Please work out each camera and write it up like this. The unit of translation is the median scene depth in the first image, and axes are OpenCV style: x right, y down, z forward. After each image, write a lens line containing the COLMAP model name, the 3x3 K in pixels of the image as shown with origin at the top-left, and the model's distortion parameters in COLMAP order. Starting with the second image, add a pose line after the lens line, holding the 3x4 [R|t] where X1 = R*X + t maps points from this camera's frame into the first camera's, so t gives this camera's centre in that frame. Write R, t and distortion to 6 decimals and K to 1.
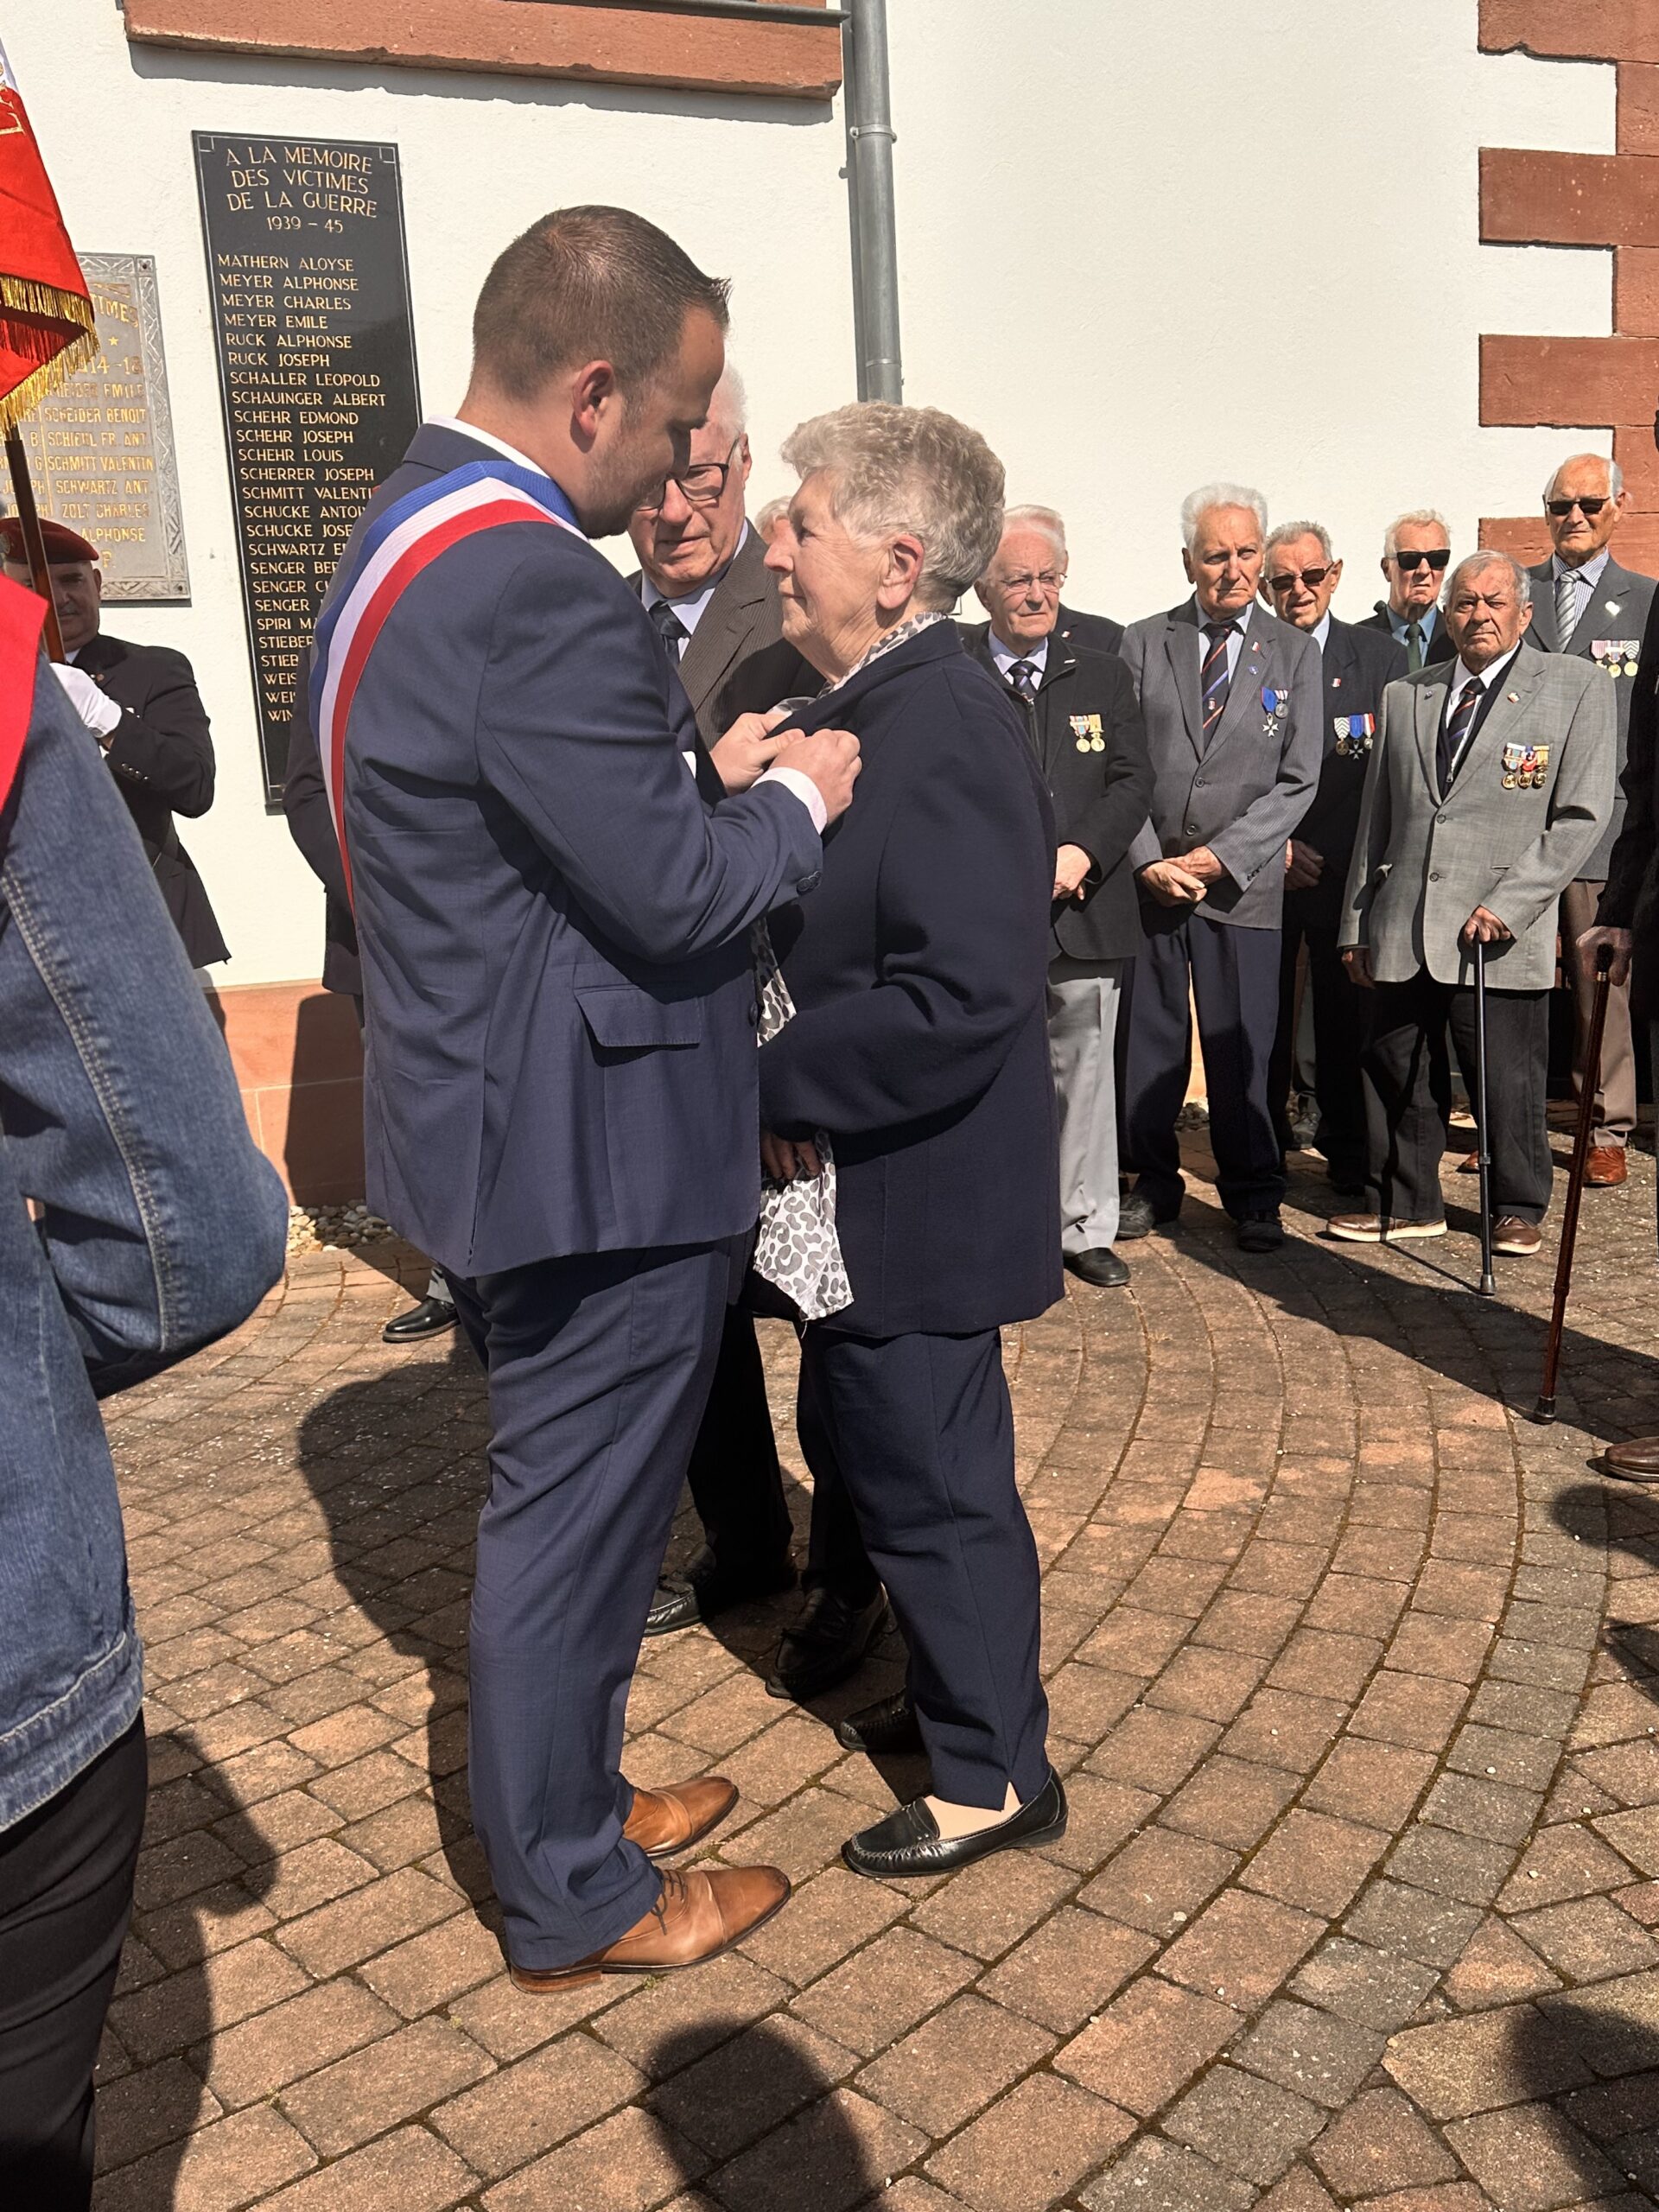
lens RADIAL K [[2003.1, 0, 903.6], [0, 2003.1, 1180.1], [0, 0, 1]] dist [0.007274, -0.029942]
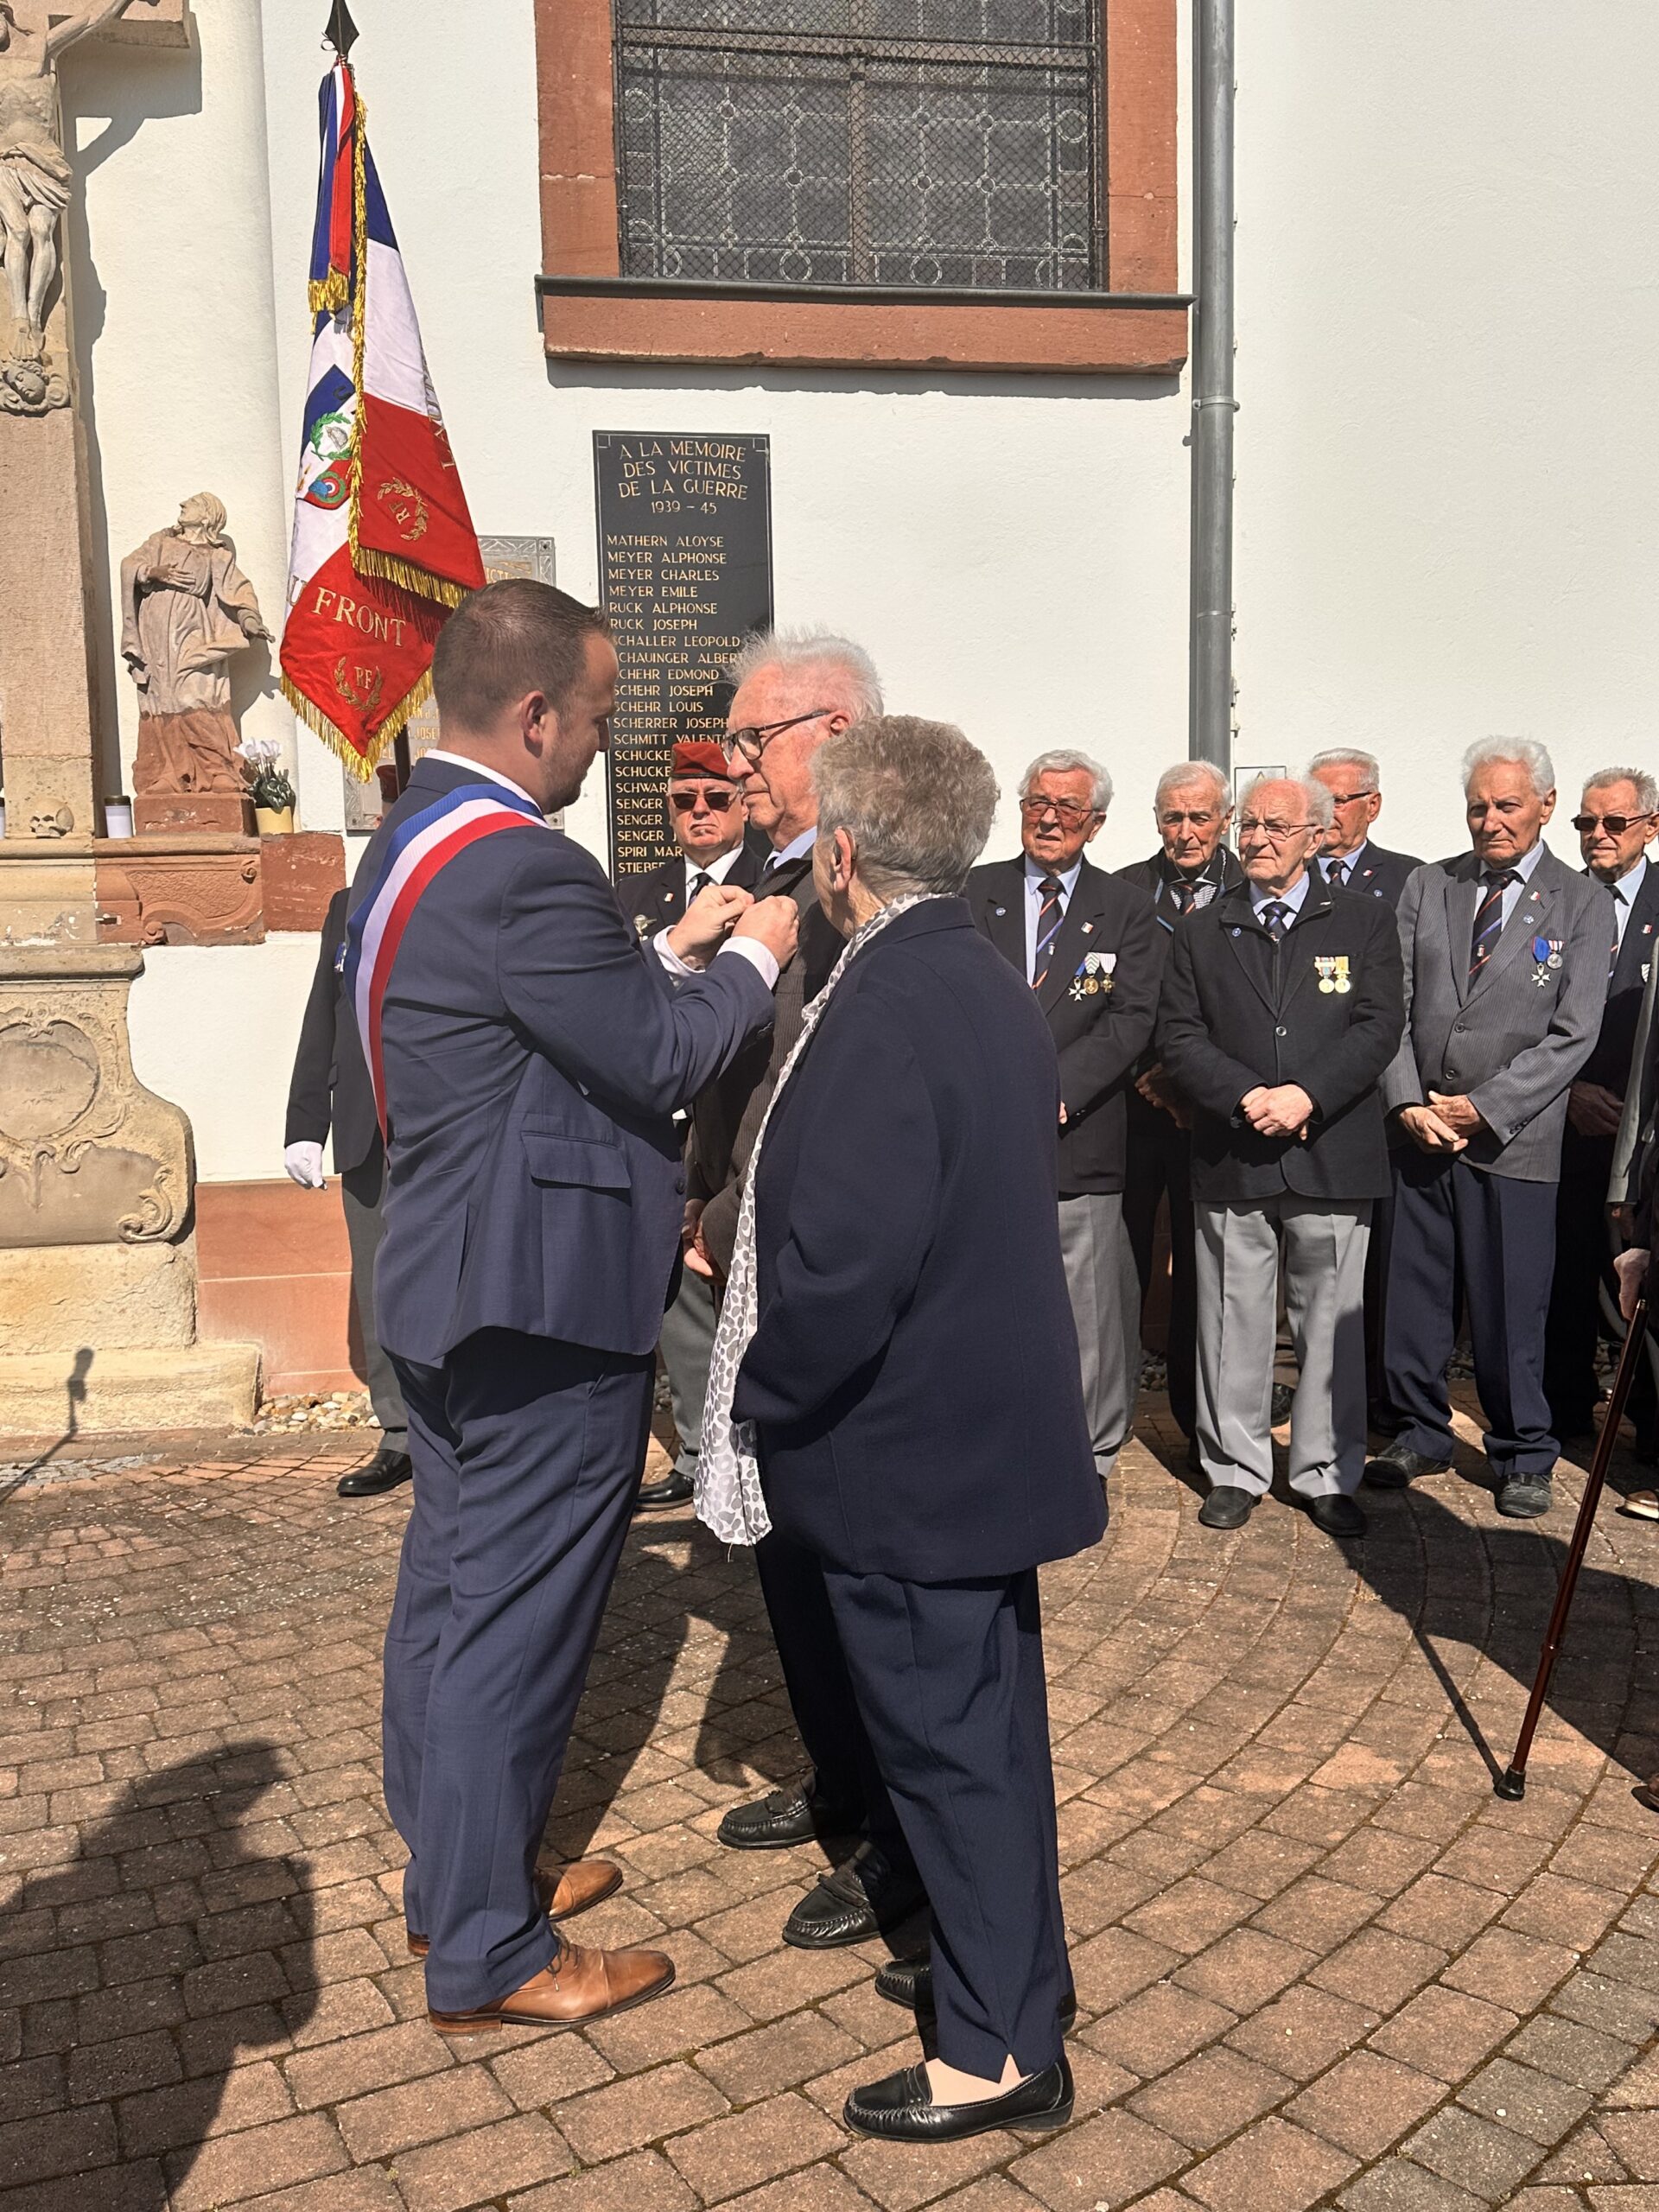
lens RADIAL K [[2003.1, 0, 852.2], [0, 2003.1, 1149.5], [0, 0, 1]] dist [0.007274, -0.029942]
pose [[0.960849, 0.053469, -0.271864, 0.172492], [-0.083738, 0.991358, -0.100978, -0.021039], [0.264115, 0.119790, 0.957023, -0.013005]]
